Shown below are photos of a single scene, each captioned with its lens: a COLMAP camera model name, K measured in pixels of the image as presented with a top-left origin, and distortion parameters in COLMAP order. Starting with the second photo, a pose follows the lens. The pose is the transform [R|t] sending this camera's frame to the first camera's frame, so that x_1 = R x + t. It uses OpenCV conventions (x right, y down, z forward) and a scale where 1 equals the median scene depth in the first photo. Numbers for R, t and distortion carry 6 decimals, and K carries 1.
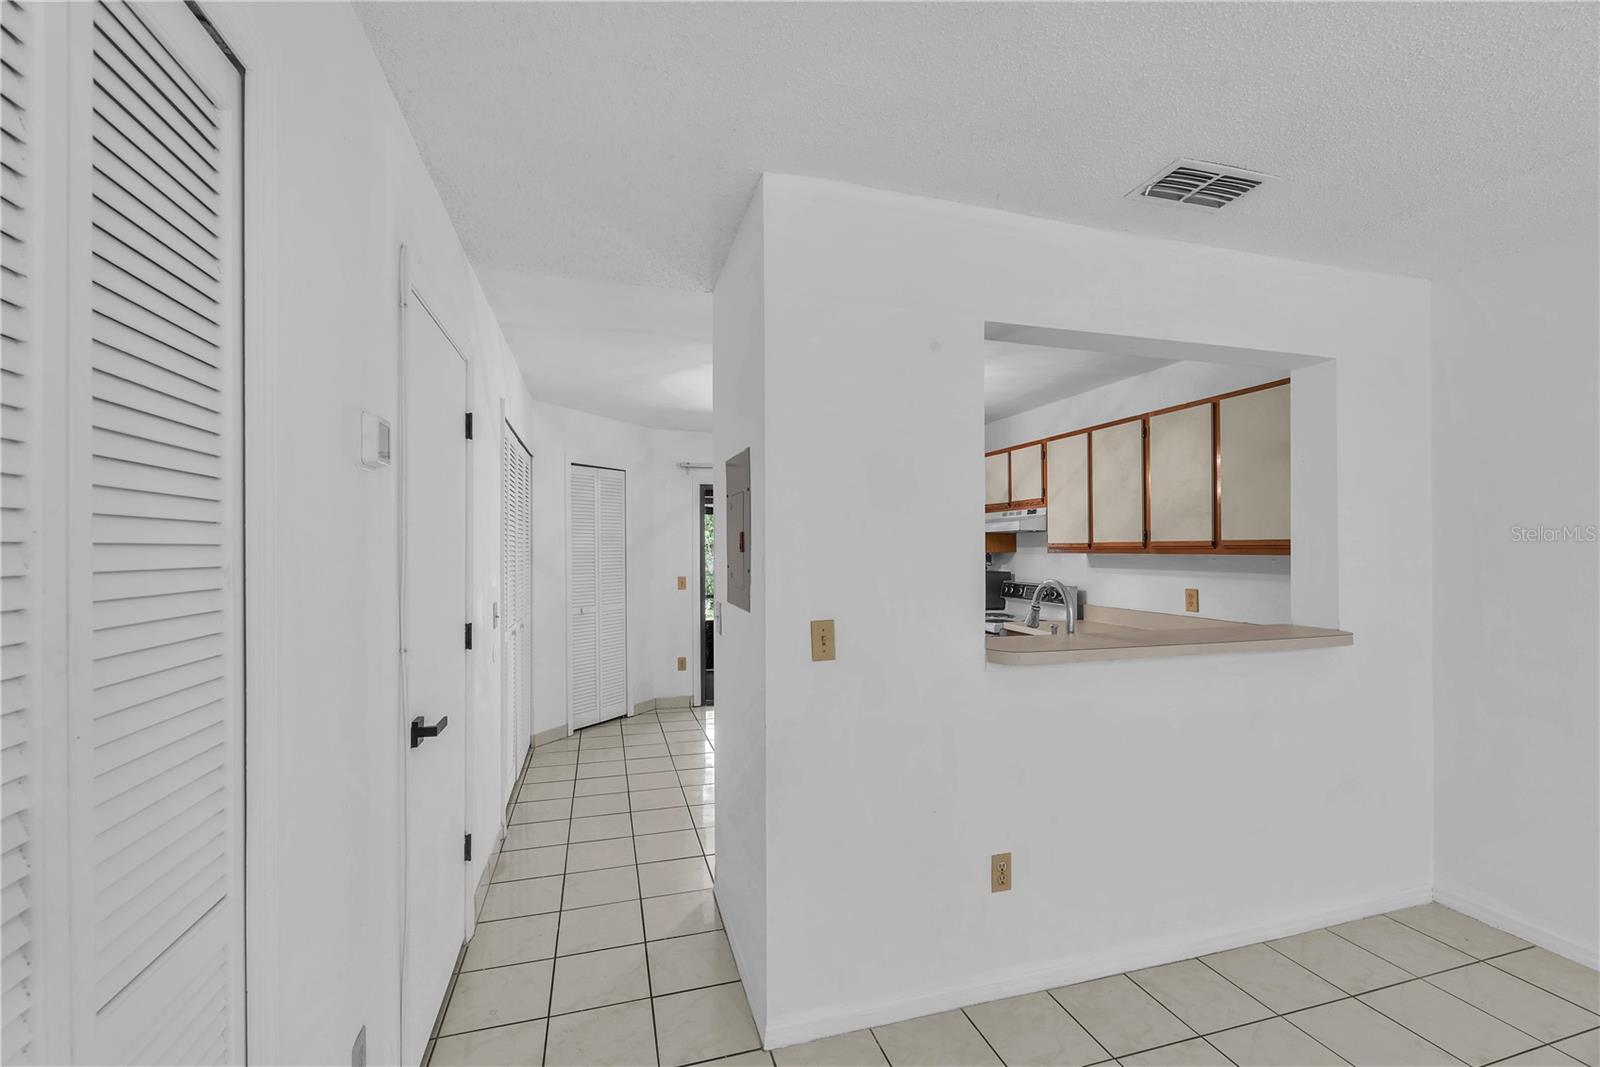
lens RADIAL K [[664.2, 0, 797.5], [0, 664.2, 545.2], [0, 0, 1]] dist [0.002401, 0.000257]
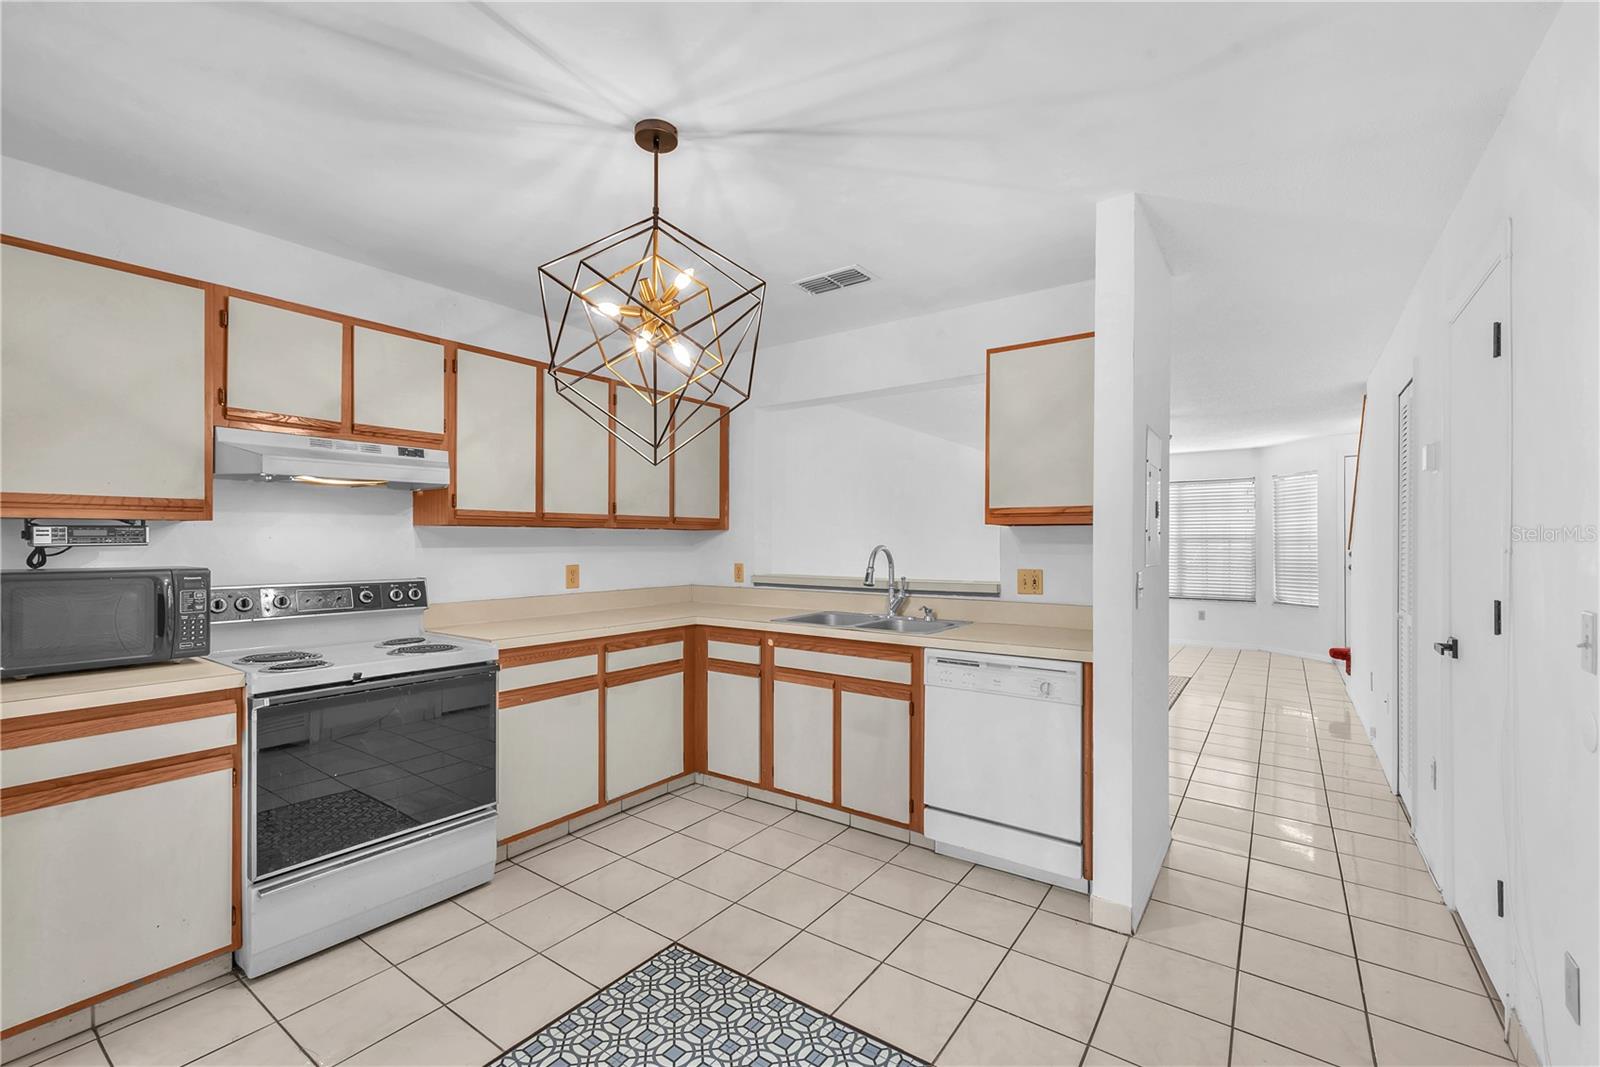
lens RADIAL K [[676.2, 0, 797.8], [0, 676.2, 535.6], [0, 0, 1]] dist [-0.004414, -0.000338]
pose [[-0.618630, 0.009134, 0.785630, -0.315474], [-0.002767, 0.999901, -0.013804, 0.029281], [-0.785678, -0.010713, -0.618543, 1.102092]]
